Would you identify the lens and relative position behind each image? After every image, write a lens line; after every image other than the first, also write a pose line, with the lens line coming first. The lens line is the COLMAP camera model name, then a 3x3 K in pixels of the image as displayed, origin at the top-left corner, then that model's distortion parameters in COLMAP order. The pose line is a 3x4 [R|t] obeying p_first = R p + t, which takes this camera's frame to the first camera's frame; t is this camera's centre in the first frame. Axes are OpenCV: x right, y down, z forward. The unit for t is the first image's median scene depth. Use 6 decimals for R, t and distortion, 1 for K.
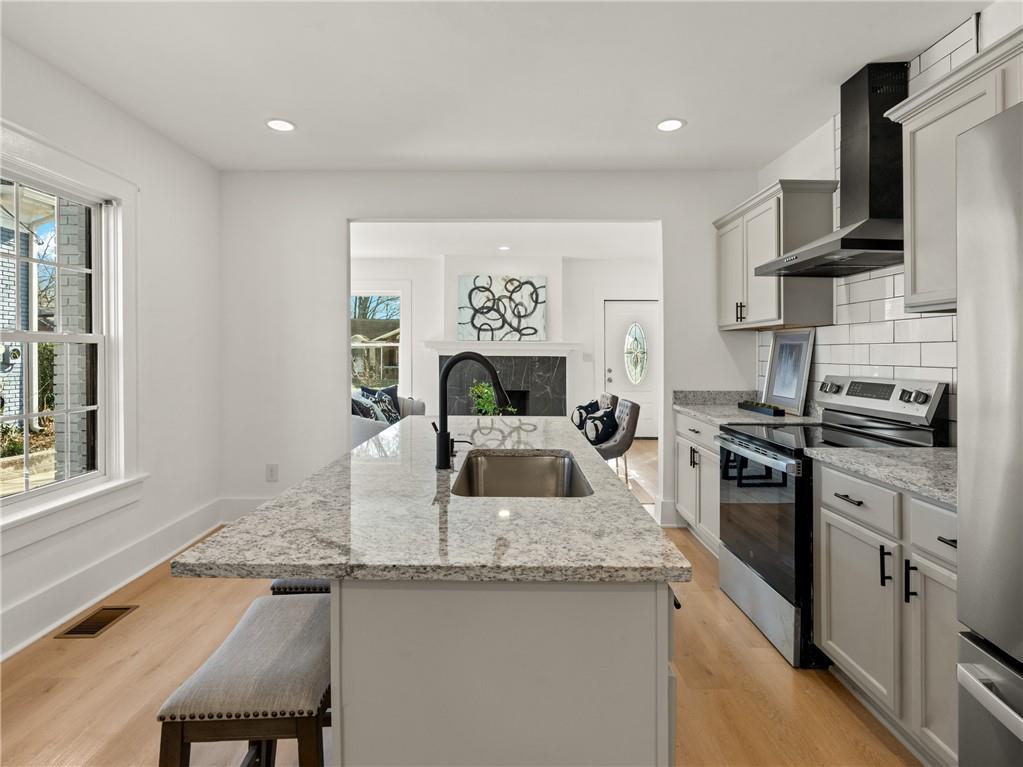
lens RADIAL K [[530.3, 0, 507.1], [0, 530.3, 353.1], [0, 0, 1]] dist [-0.004777, 0.000248]
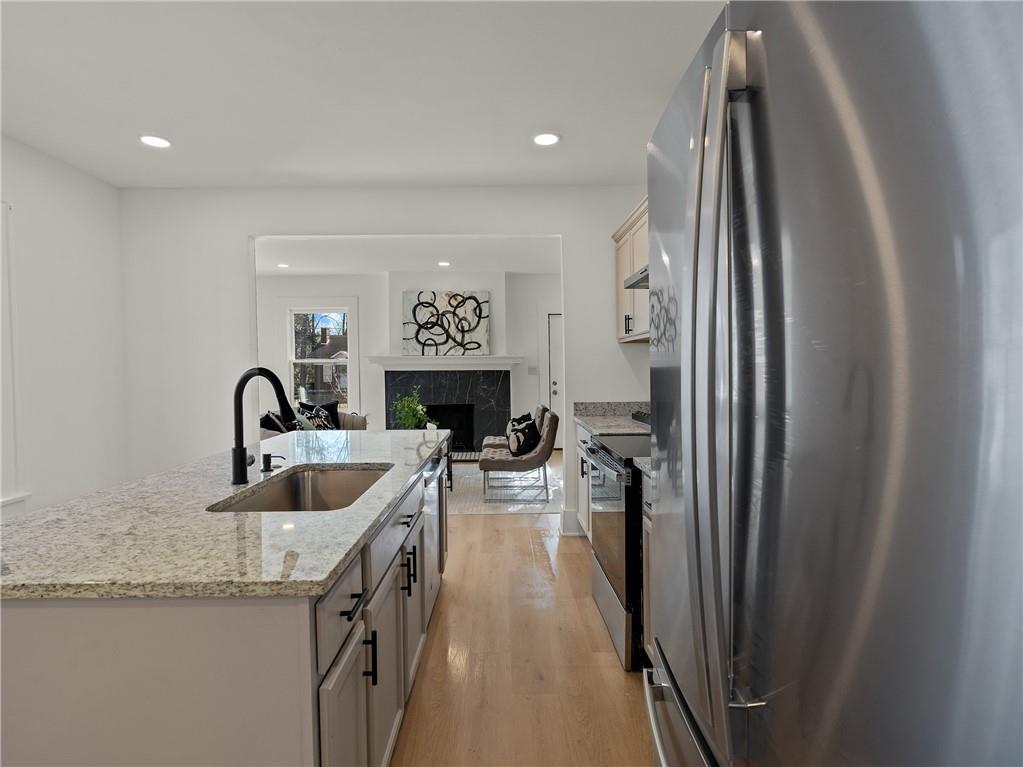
lens RADIAL K [[519.2, 0, 512.4], [0, 519.2, 378.0], [0, 0, 1]] dist [-0.006986, 0.003709]
pose [[0.999804, -0.013608, 0.014414, 0.104509], [0.013301, 0.999688, 0.021145, 0.000725], [-0.014698, -0.020949, 0.999673, 0.003318]]
